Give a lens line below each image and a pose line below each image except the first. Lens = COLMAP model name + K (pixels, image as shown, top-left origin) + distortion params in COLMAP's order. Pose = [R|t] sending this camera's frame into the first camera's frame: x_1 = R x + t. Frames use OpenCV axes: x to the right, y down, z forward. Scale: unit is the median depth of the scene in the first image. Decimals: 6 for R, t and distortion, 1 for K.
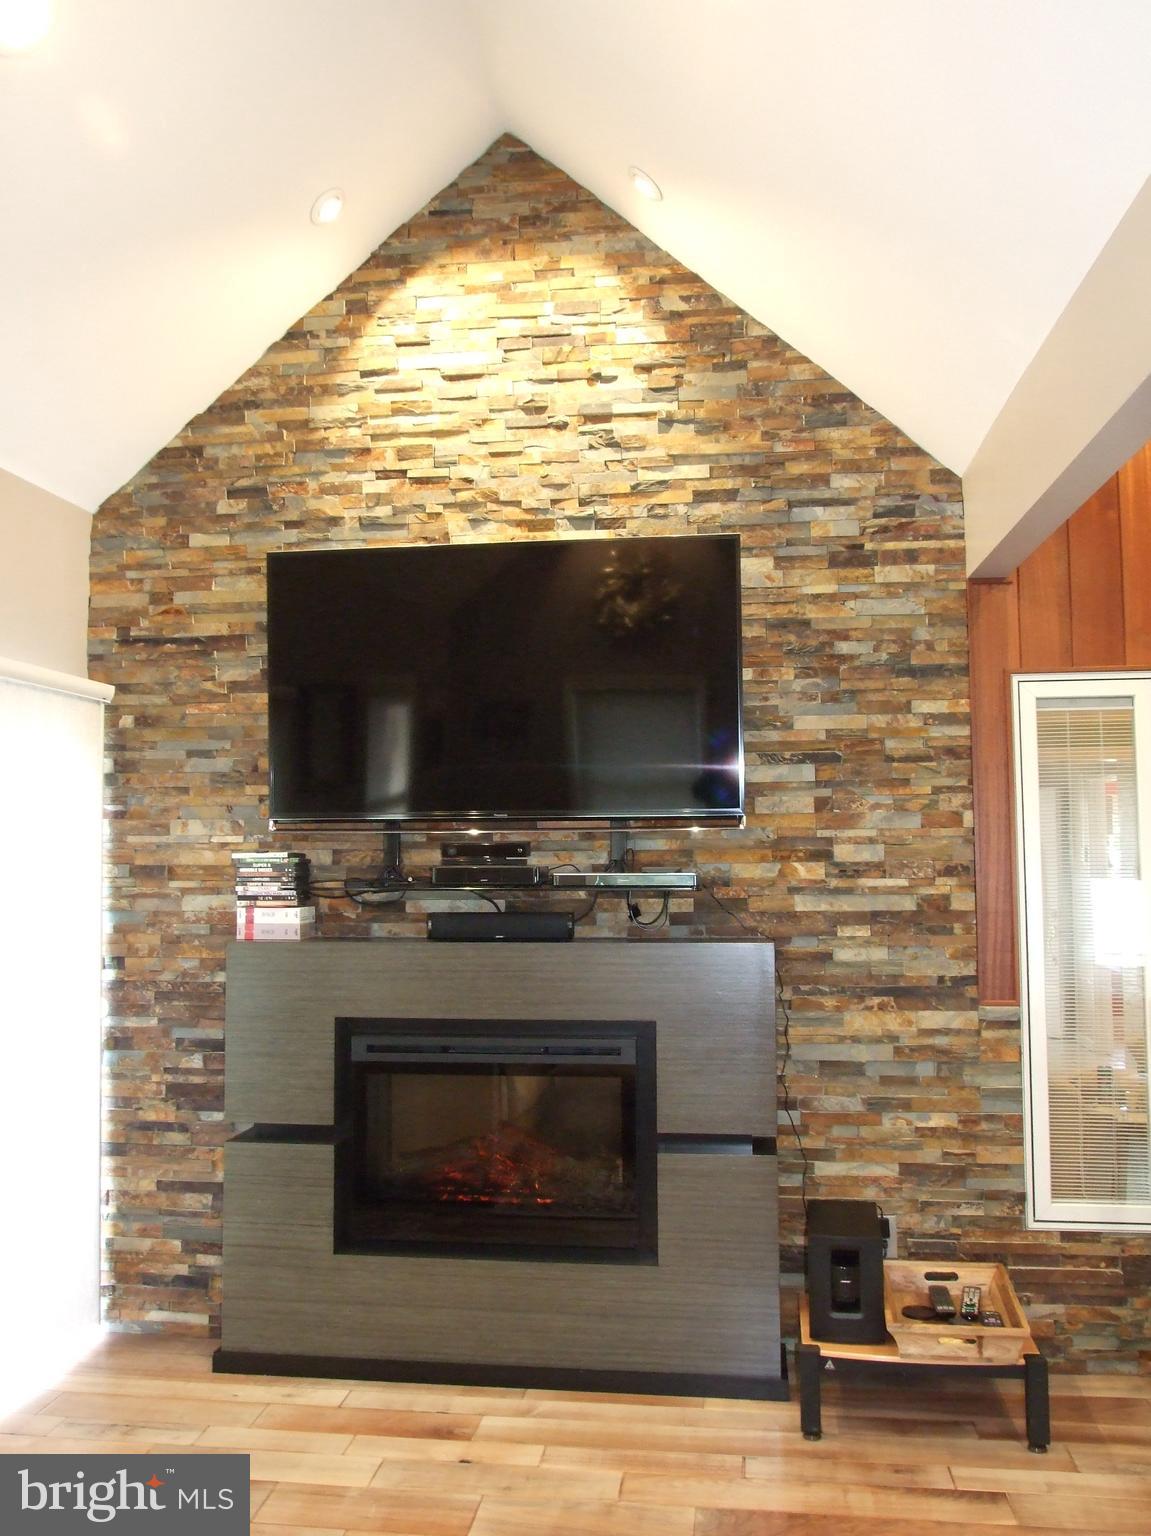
lens RADIAL K [[1236.4, 0, 559.6], [0, 1236.4, 817.1], [0, 0, 1]] dist [-0.029350, 0.018273]
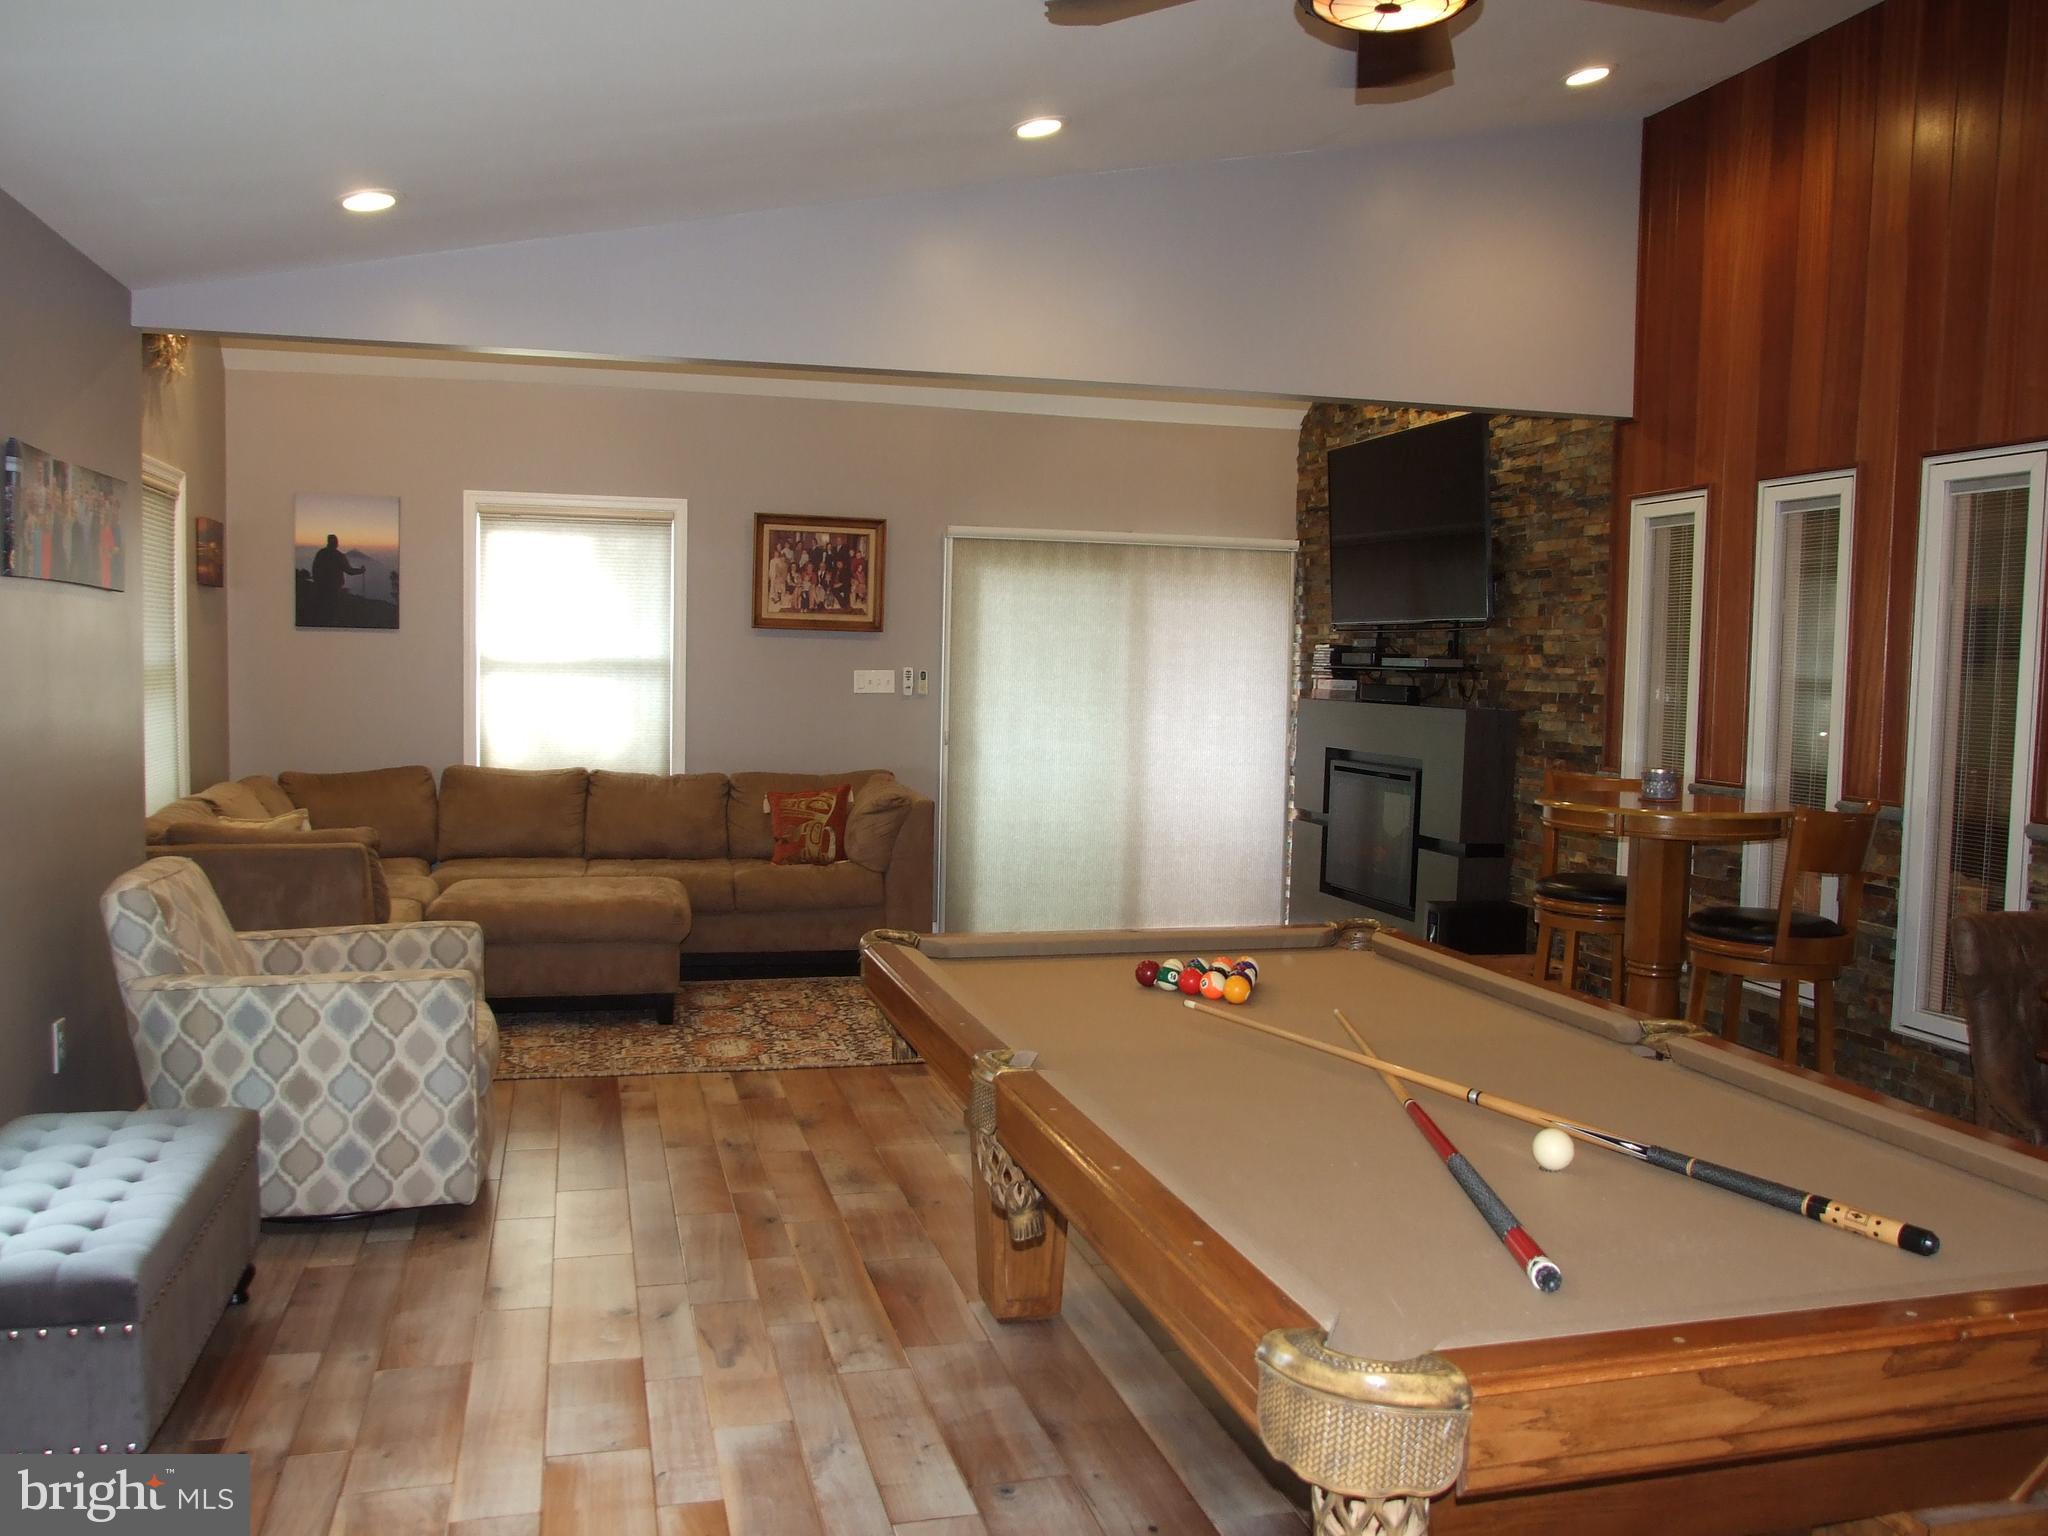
lens RADIAL K [[1648.6, 0, 1030.7], [0, 1648.6, 761.3], [0, 0, 1]] dist [-0.029350, 0.018273]
pose [[0.381501, 0.068800, -0.921804, 1.622232], [0.034885, 0.995444, 0.088734, -0.024521], [0.923710, -0.066009, 0.377363, -0.162818]]
